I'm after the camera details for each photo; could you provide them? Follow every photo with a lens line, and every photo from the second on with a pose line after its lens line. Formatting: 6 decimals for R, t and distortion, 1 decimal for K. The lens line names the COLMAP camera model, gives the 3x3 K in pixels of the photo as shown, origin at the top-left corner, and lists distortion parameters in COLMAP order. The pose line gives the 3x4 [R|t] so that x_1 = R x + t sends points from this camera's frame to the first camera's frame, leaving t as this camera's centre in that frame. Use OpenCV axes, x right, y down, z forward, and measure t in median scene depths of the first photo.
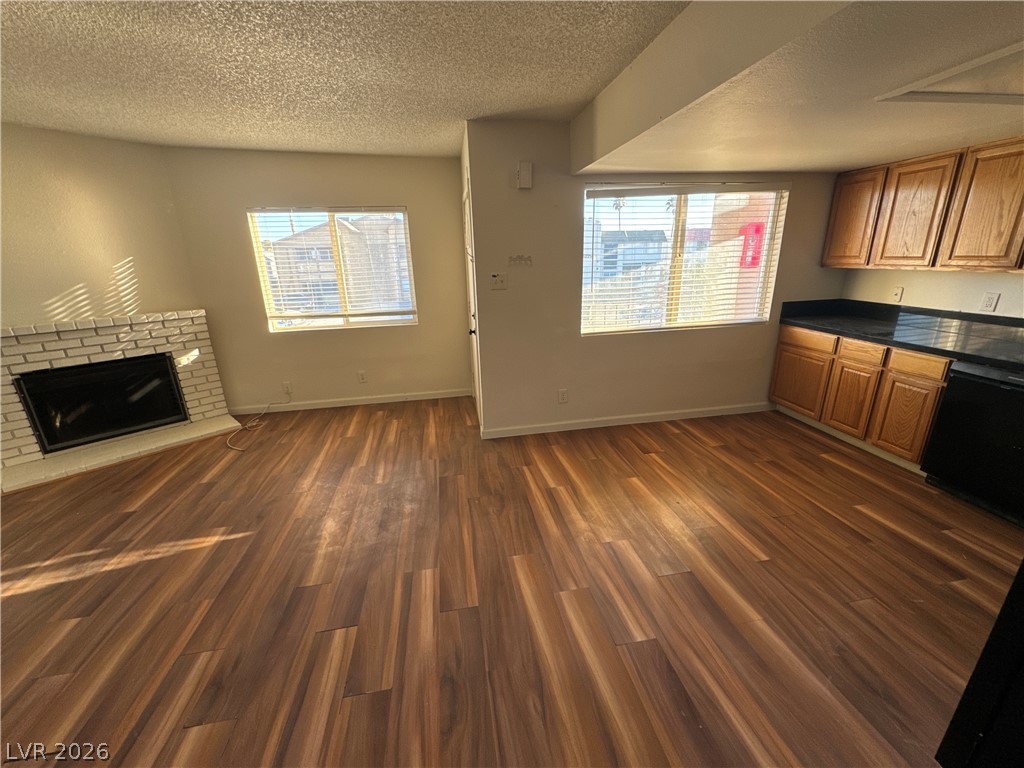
lens RADIAL K [[416.0, 0, 504.8], [0, 416.0, 387.8], [0, 0, 1]] dist [-0.002792, -0.000266]
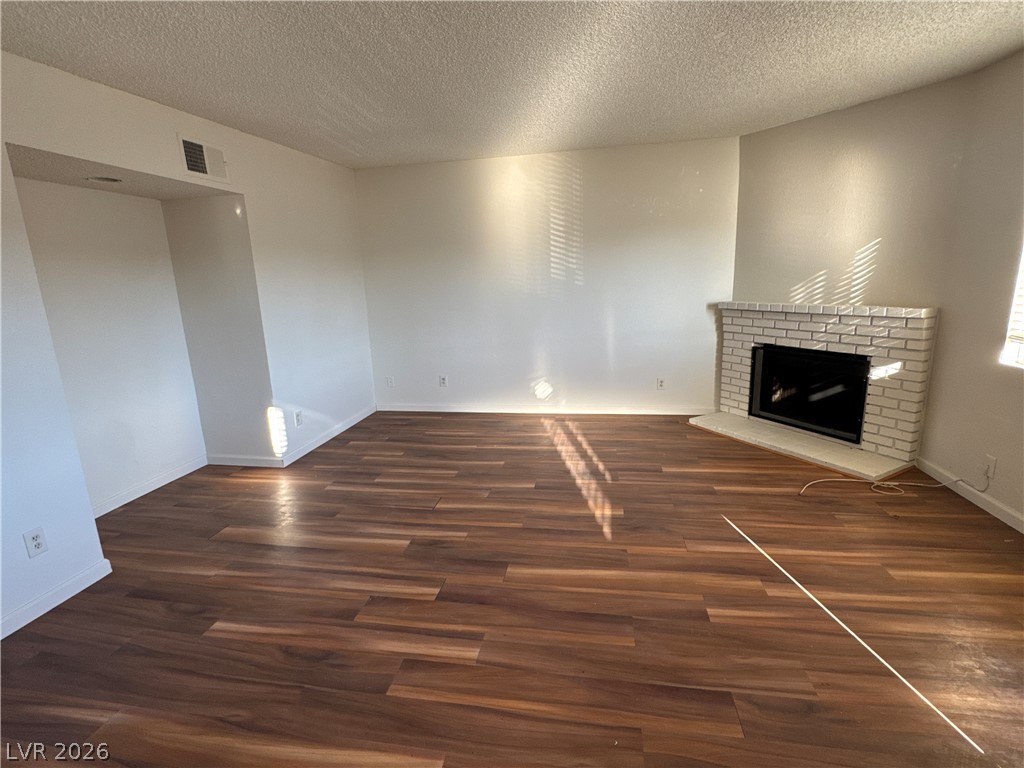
lens RADIAL K [[499.0, 0, 512.5], [0, 499.0, 373.9], [0, 0, 1]] dist [0.001904, 0.000397]
pose [[-0.337481, 0.222130, -0.914749, 0.321088], [-0.239044, 0.919682, 0.311519, -0.207350], [0.910475, 0.323797, -0.257276, 0.703120]]
